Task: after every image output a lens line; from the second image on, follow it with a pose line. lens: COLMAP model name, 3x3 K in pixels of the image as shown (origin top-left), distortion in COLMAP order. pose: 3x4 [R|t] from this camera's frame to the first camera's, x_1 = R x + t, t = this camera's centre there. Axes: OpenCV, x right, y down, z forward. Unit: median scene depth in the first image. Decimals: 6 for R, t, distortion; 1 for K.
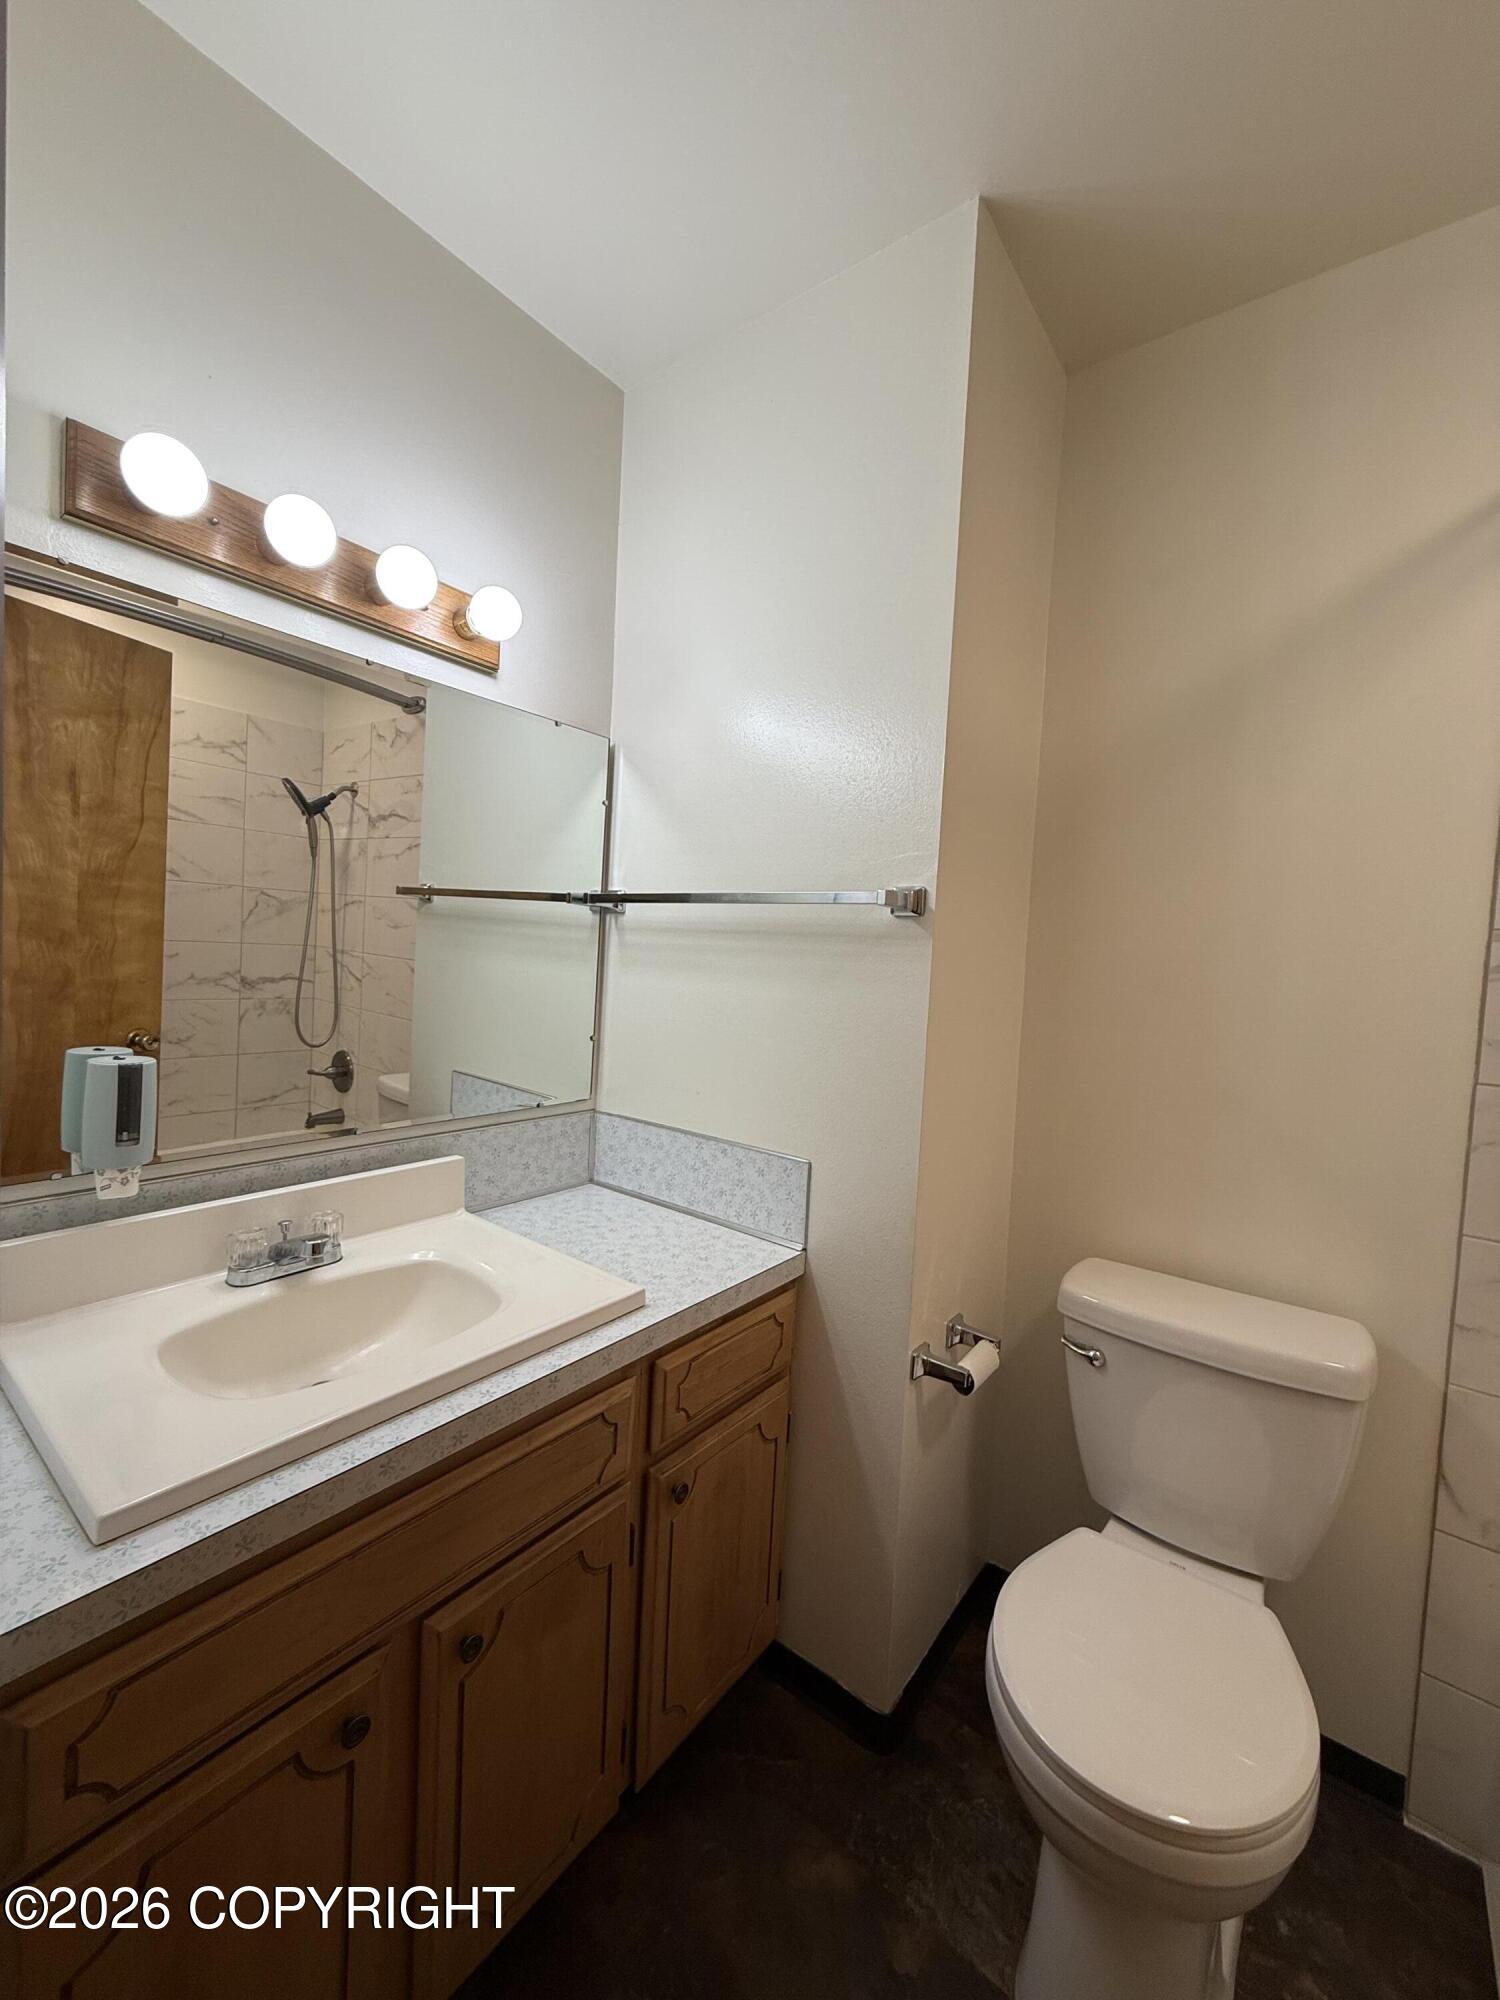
lens RADIAL K [[801.3, 0, 748.9], [0, 801.3, 994.5], [0, 0, 1]] dist [-0.002713, 0.001367]
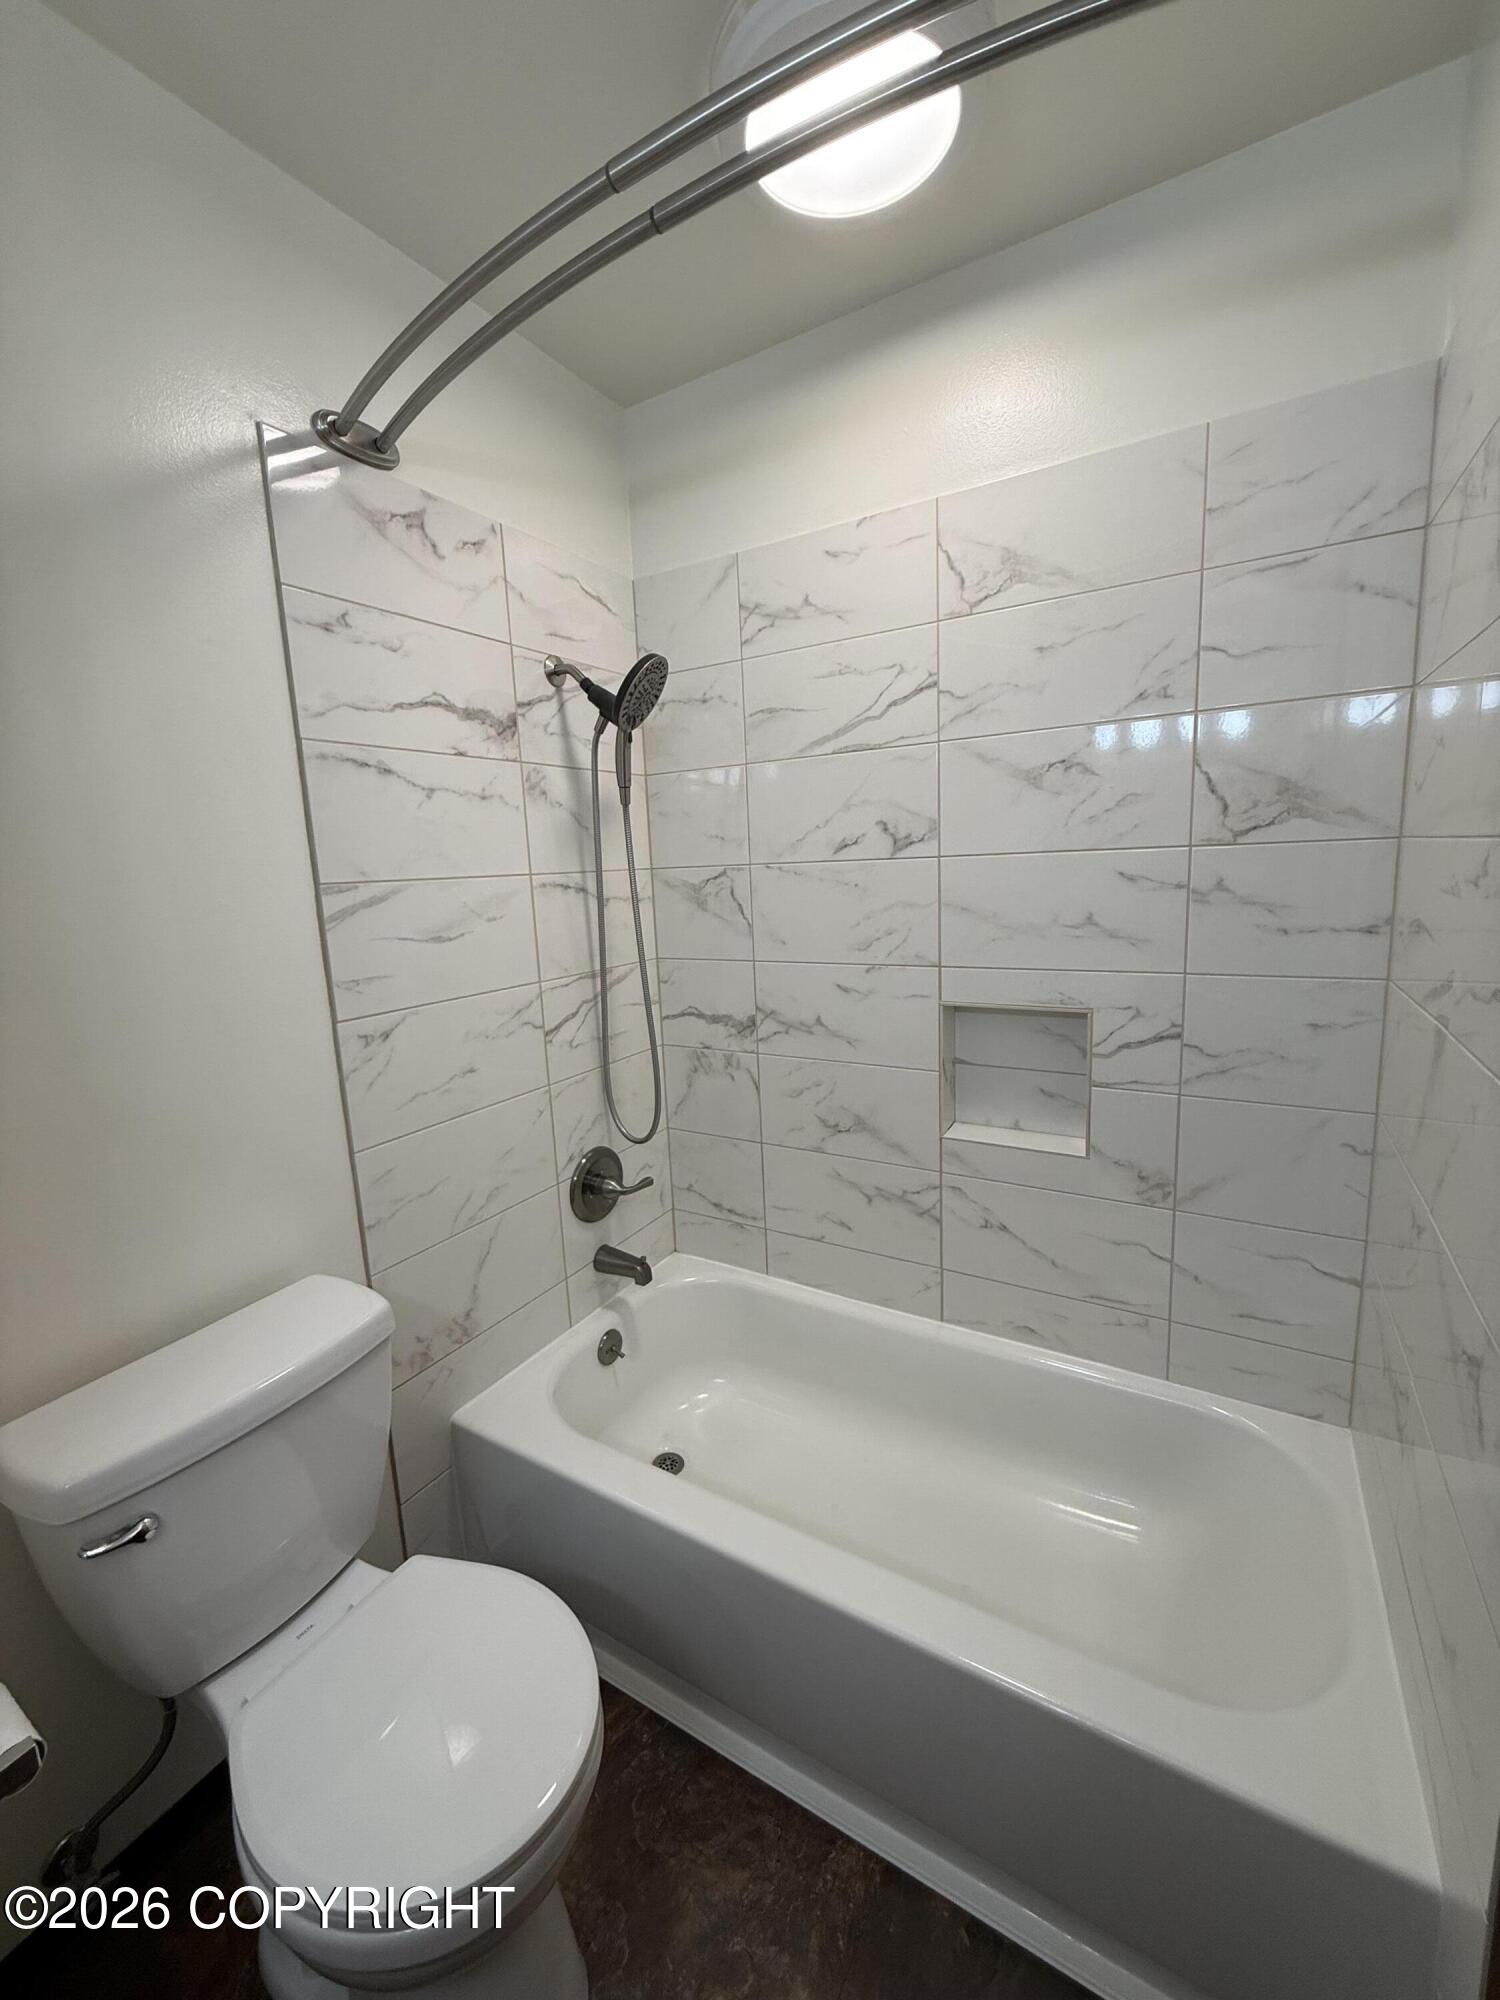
lens RADIAL K [[801.3, 0, 749.5], [0, 801.3, 1000.1], [0, 0, 1]] dist [-0.002713, 0.001367]
pose [[-0.122237, -0.202592, 0.971604, -0.227120], [0.084296, 0.973289, 0.213549, -0.104623], [-0.988915, 0.108006, -0.101894, 0.522507]]
